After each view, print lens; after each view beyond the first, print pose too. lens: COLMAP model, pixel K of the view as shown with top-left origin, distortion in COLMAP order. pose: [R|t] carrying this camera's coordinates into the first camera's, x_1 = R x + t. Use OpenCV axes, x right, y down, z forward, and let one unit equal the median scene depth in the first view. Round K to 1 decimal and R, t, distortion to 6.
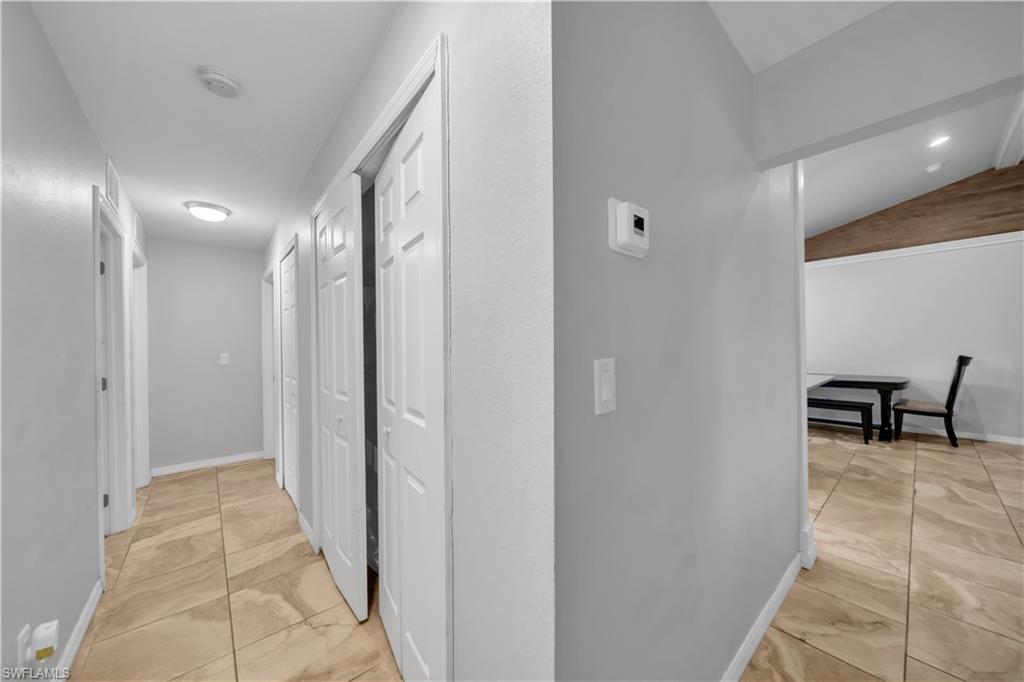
lens RADIAL K [[353.6, 0, 511.9], [0, 353.6, 346.4], [0, 0, 1]] dist [-0.000252, -0.000728]
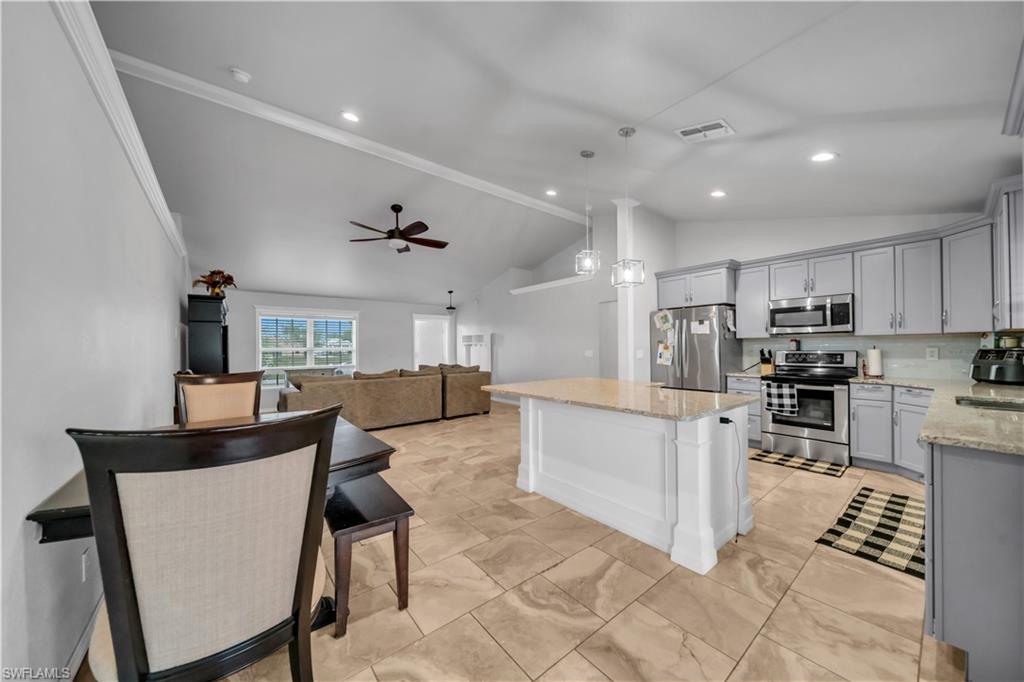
lens RADIAL K [[353.6, 0, 511.9], [0, 353.6, 346.4], [0, 0, 1]] dist [-0.000252, -0.000728]
pose [[-0.999170, 0.020617, 0.035139, 0.696350], [0.020481, 0.999781, -0.004214, -0.008502], [-0.035218, -0.003491, -0.999374, 1.609086]]
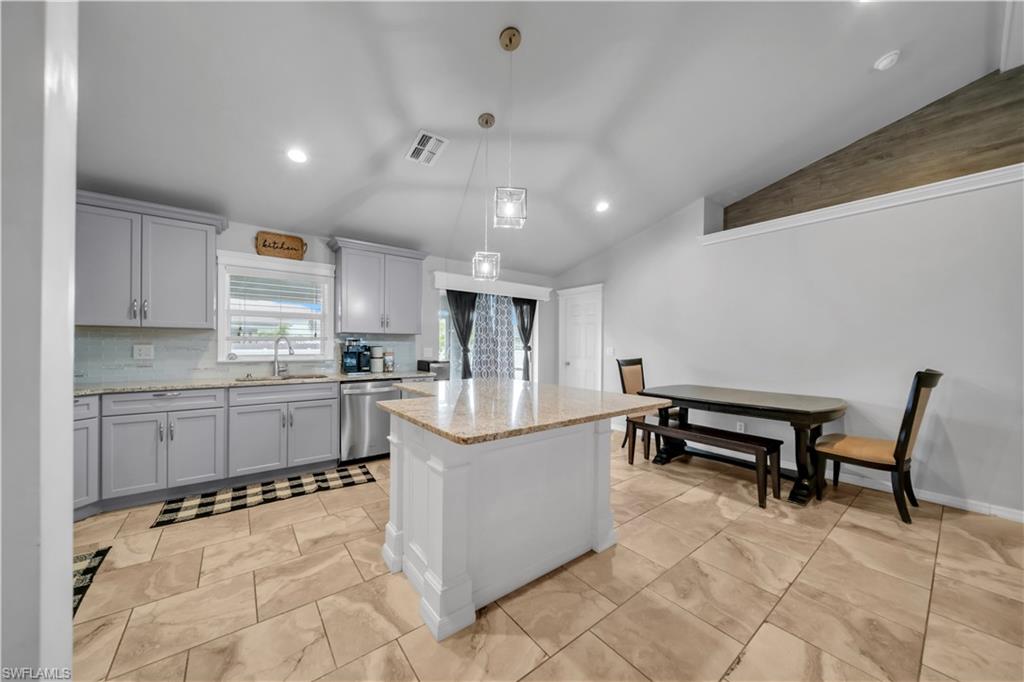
lens RADIAL K [[353.6, 0, 511.9], [0, 353.6, 346.4], [0, 0, 1]] dist [-0.000252, -0.000728]
pose [[0.998539, 0.019939, -0.050220, 0.587518], [-0.019760, 0.999797, 0.004050, -0.002329], [0.050290, -0.003051, 0.998730, 0.354441]]
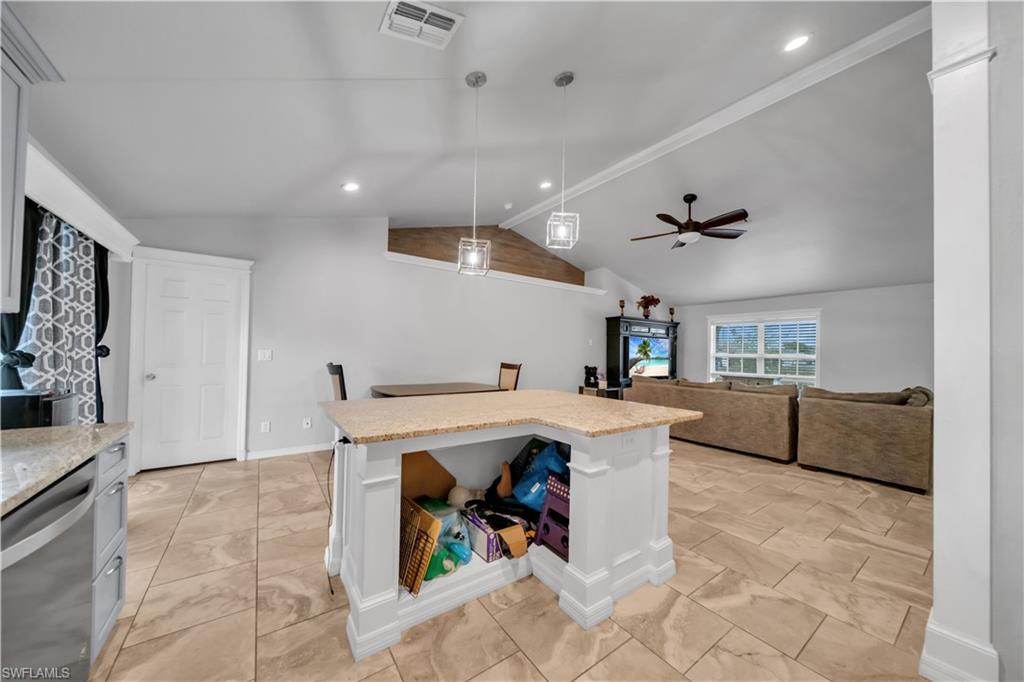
lens RADIAL K [[353.6, 0, 511.9], [0, 353.6, 346.4], [0, 0, 1]] dist [-0.000252, -0.000728]
pose [[0.093788, 0.029262, 0.995162, 0.016851], [-0.021861, 0.999388, -0.027326, 0.002008], [-0.995352, -0.019192, 0.094370, 0.863009]]
